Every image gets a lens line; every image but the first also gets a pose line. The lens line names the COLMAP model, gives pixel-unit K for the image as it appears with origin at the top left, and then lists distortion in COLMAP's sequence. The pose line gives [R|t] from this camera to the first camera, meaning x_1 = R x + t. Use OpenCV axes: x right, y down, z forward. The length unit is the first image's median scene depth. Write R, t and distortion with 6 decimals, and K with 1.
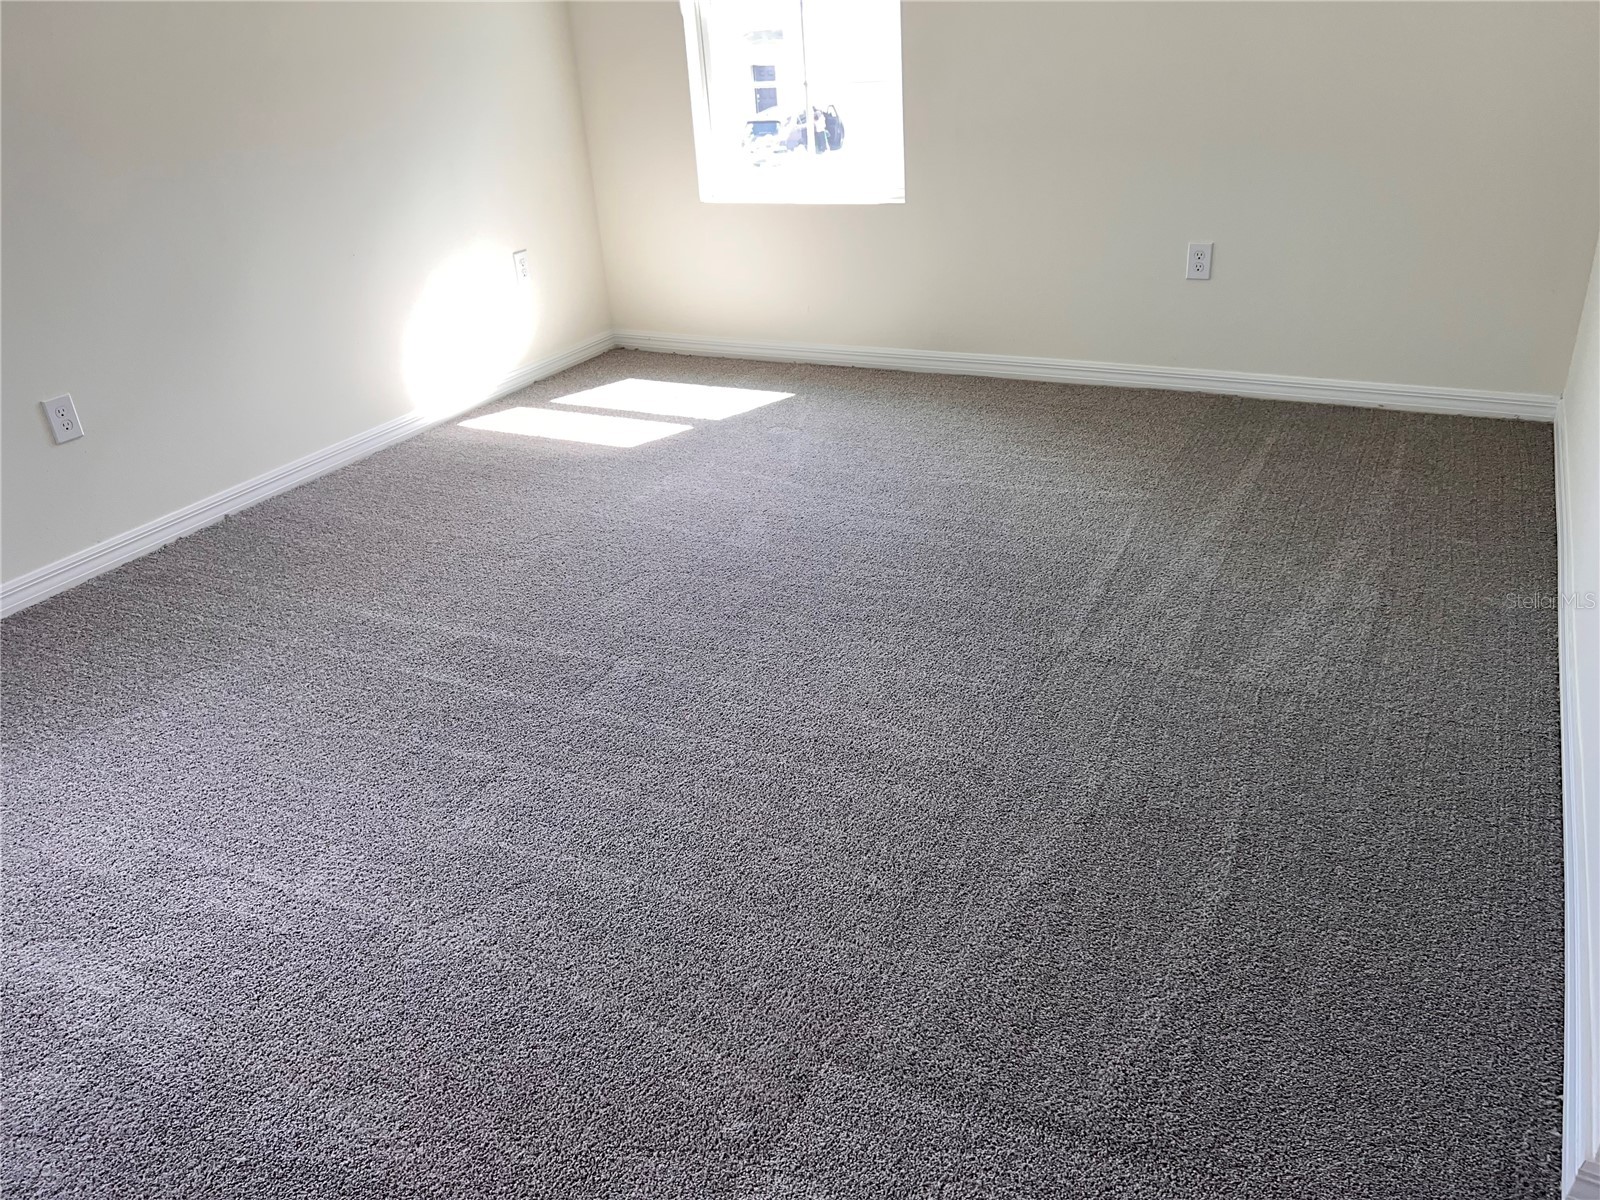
lens RADIAL K [[1216.5, 0, 800.0], [0, 1216.5, 600.0], [0, 0, 1]] dist [0.086103, -0.121855]
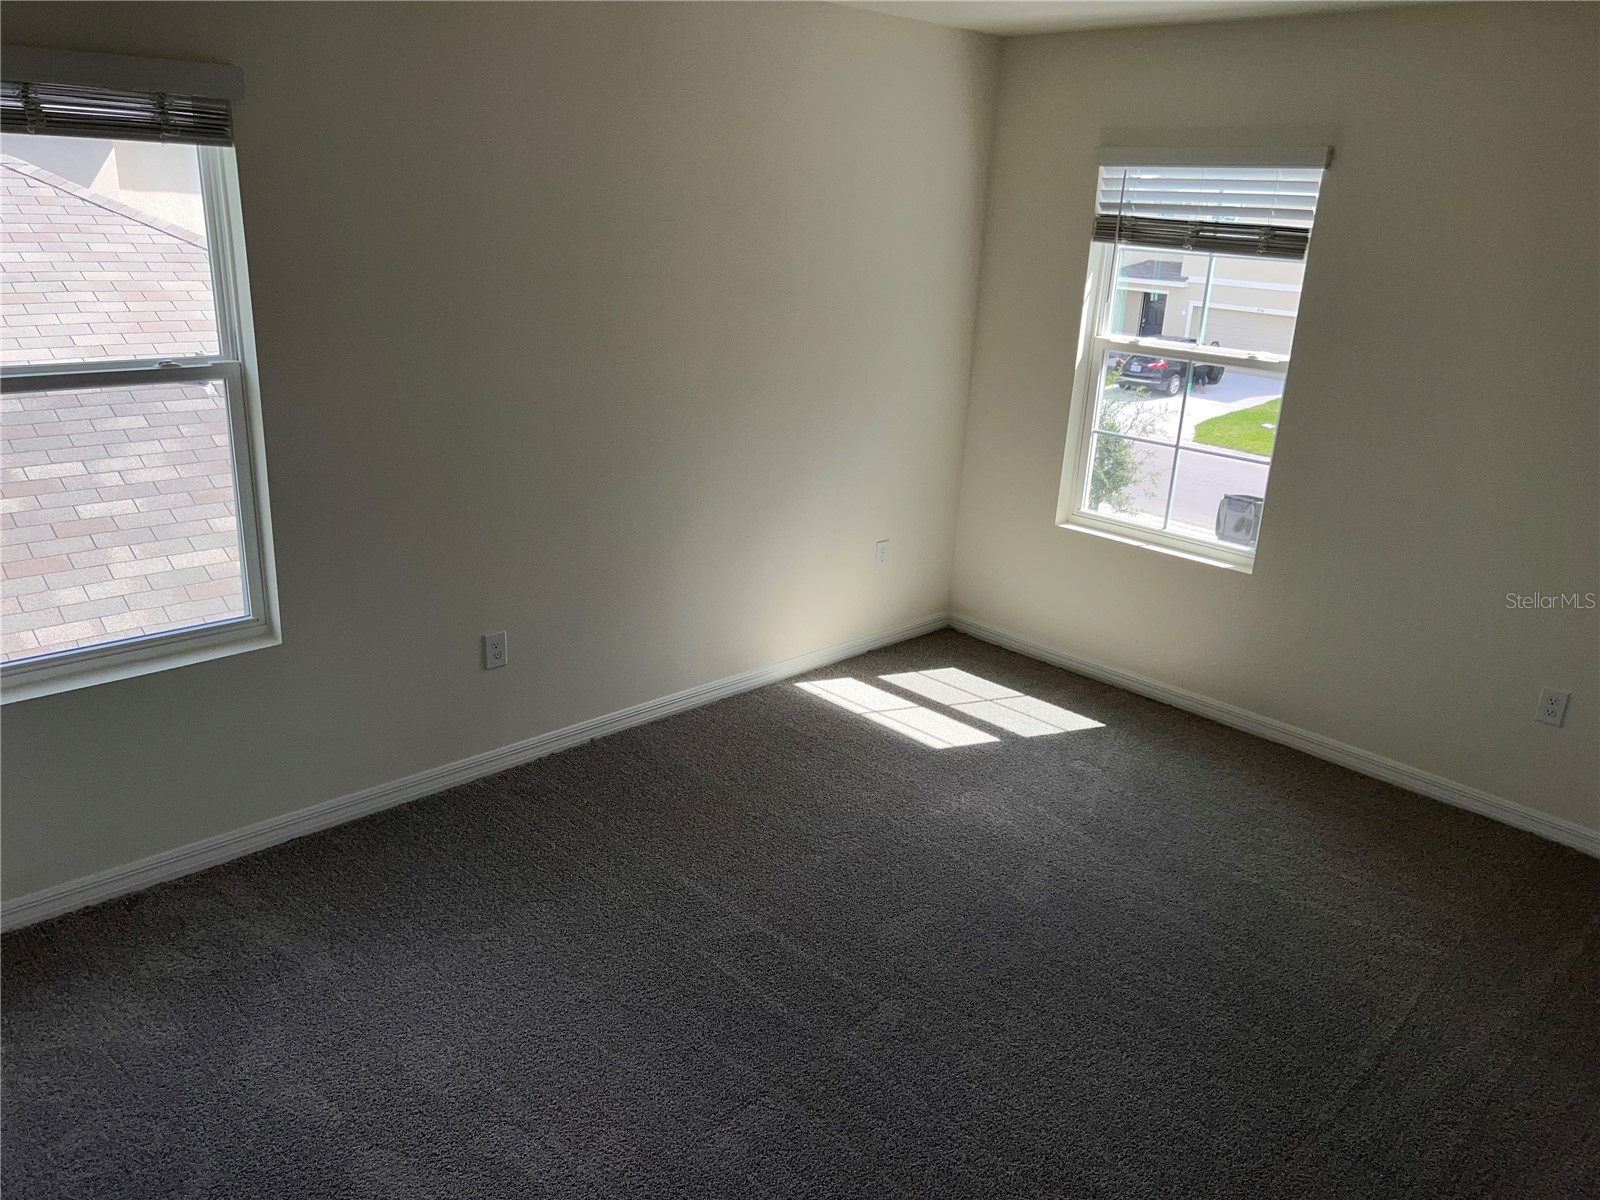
lens RADIAL K [[1221.6, 0, 800.0], [0, 1221.6, 600.0], [0, 0, 1]] dist [0.098365, -0.129590]
pose [[0.946763, 0.202319, -0.250413, -0.012865], [-0.233230, 0.967232, -0.100333, -0.137536], [0.221908, 0.153396, 0.962926, -0.111825]]
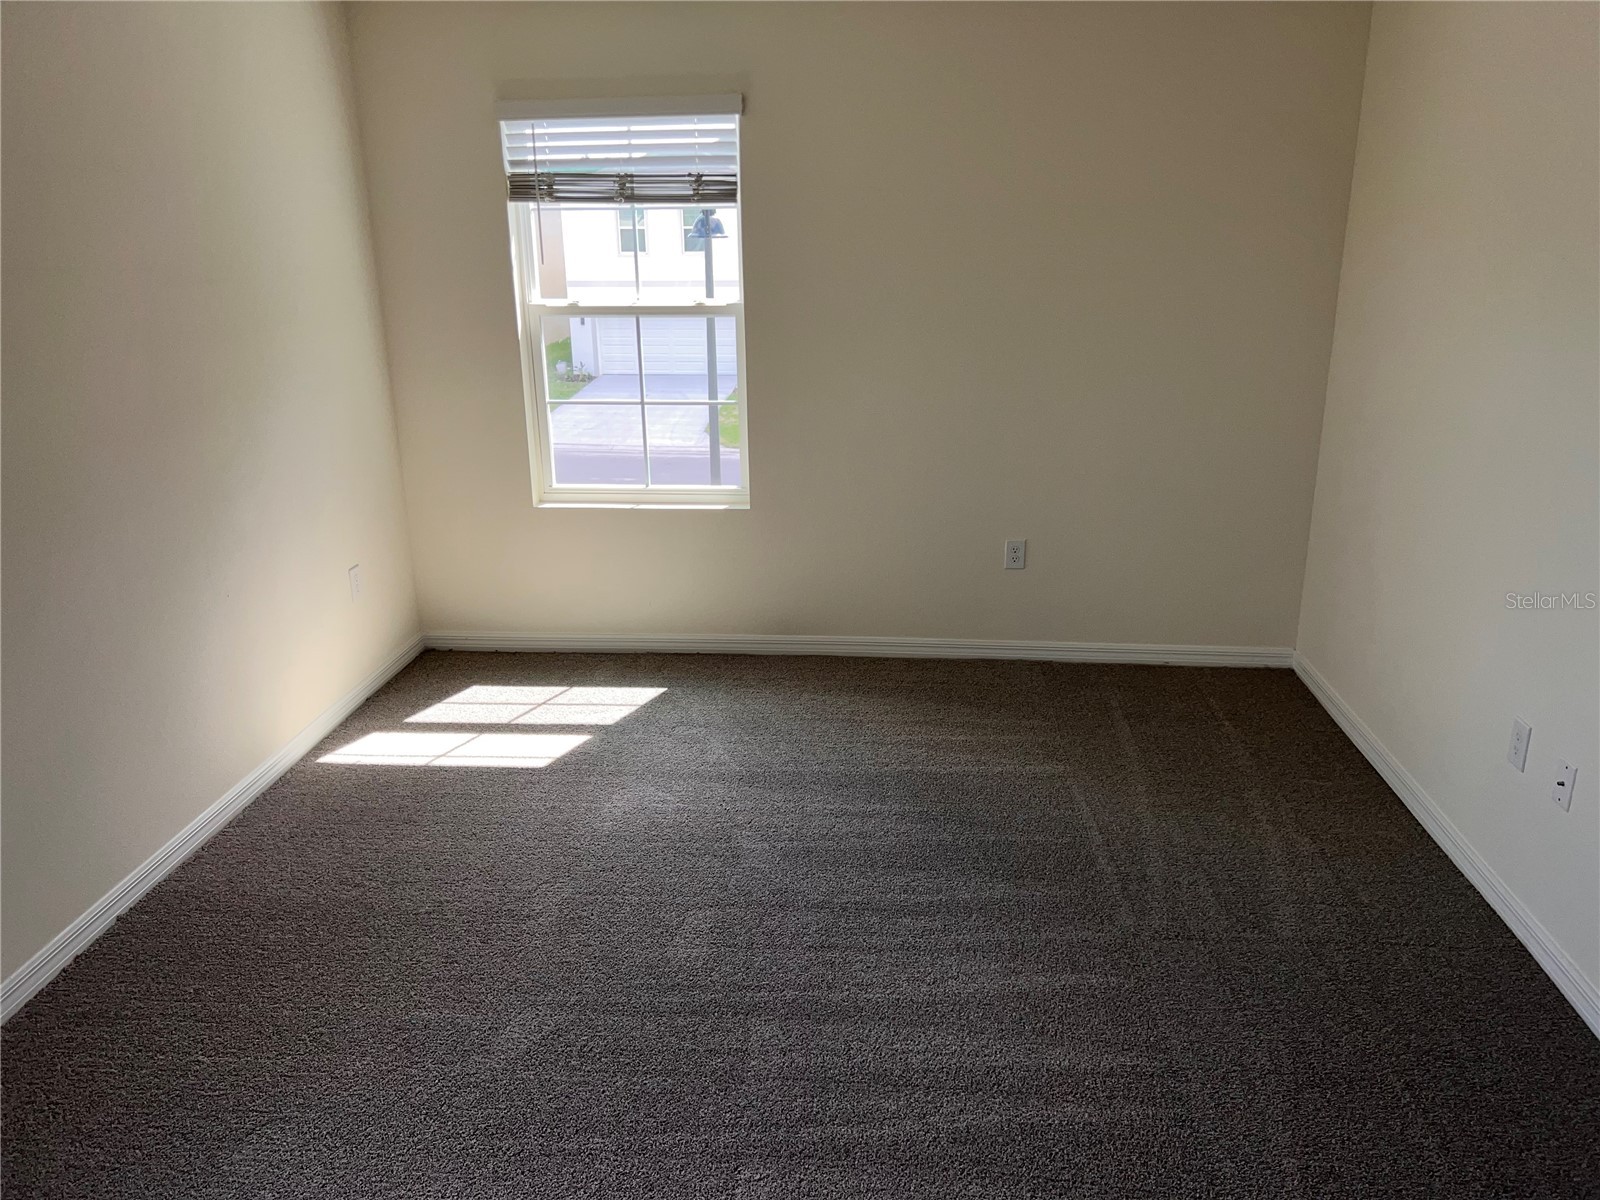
lens RADIAL K [[1216.5, 0, 800.0], [0, 1216.5, 600.0], [0, 0, 1]] dist [0.086103, -0.121855]
pose [[0.916857, -0.069680, 0.393089, -0.387879], [0.131641, 0.982347, -0.132910, -0.118237], [-0.376888, 0.173606, 0.909844, 0.013168]]
